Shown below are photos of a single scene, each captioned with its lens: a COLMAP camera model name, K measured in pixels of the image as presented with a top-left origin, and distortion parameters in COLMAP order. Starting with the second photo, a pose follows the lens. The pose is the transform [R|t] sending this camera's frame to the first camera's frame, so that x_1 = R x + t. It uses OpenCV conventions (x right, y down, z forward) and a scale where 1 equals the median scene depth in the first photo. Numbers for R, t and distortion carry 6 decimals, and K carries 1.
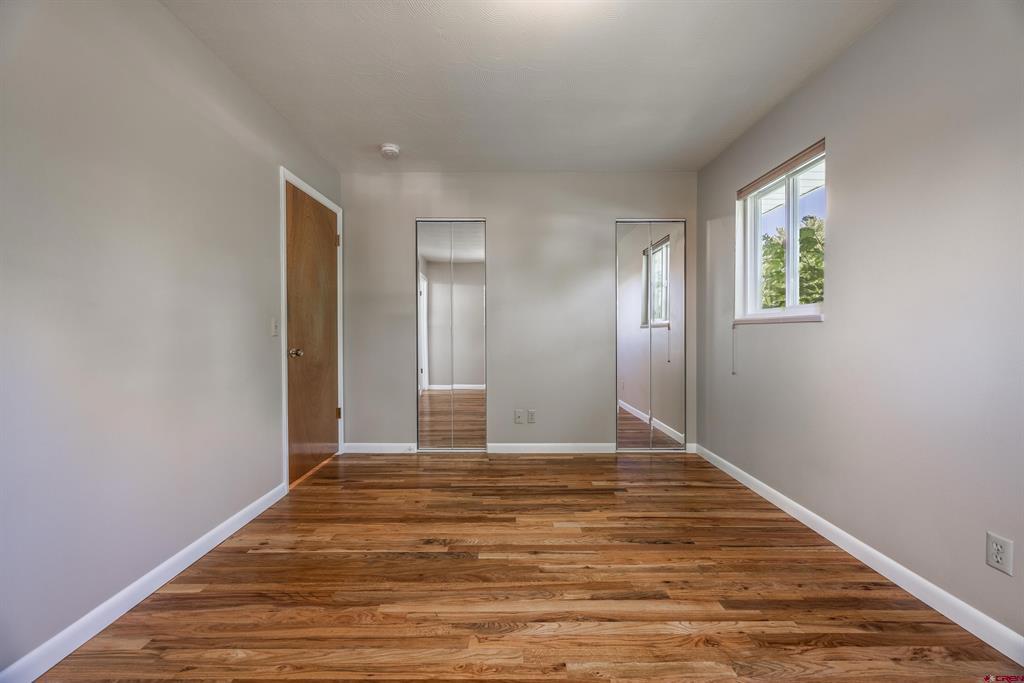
lens RADIAL K [[389.1, 0, 513.0], [0, 389.1, 336.0], [0, 0, 1]] dist [-0.000641, -0.000228]
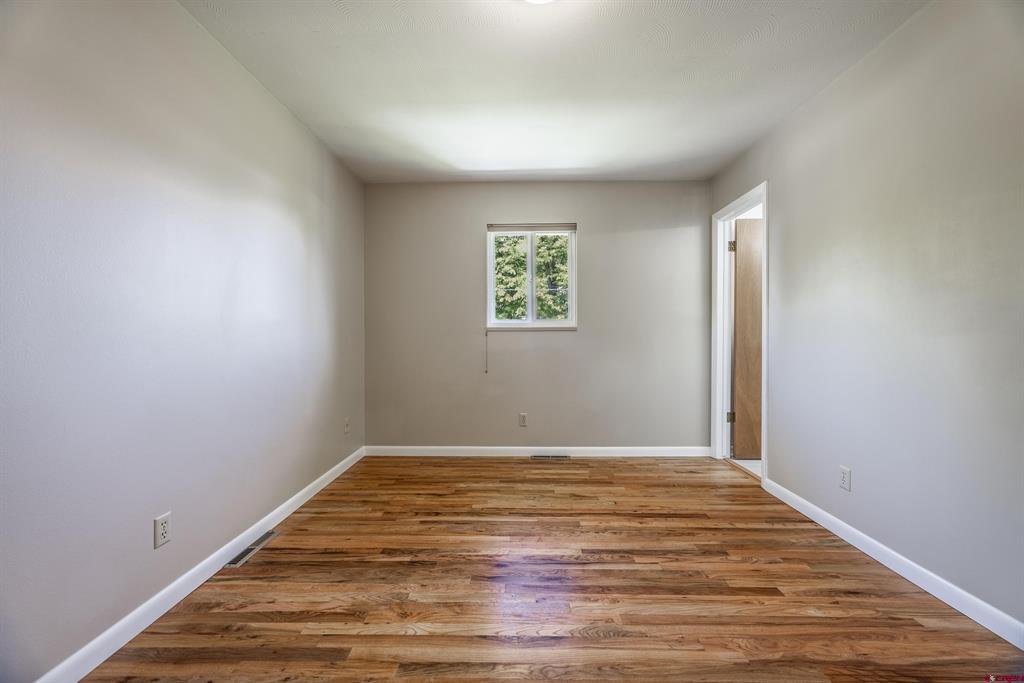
lens RADIAL K [[389.1, 0, 513.0], [0, 389.1, 336.0], [0, 0, 1]] dist [-0.000641, -0.000228]
pose [[-0.999849, 0.006316, 0.016165, 0.163541], [0.006390, 0.999970, 0.004486, -0.021517], [-0.016136, 0.004589, -0.999859, 2.008099]]
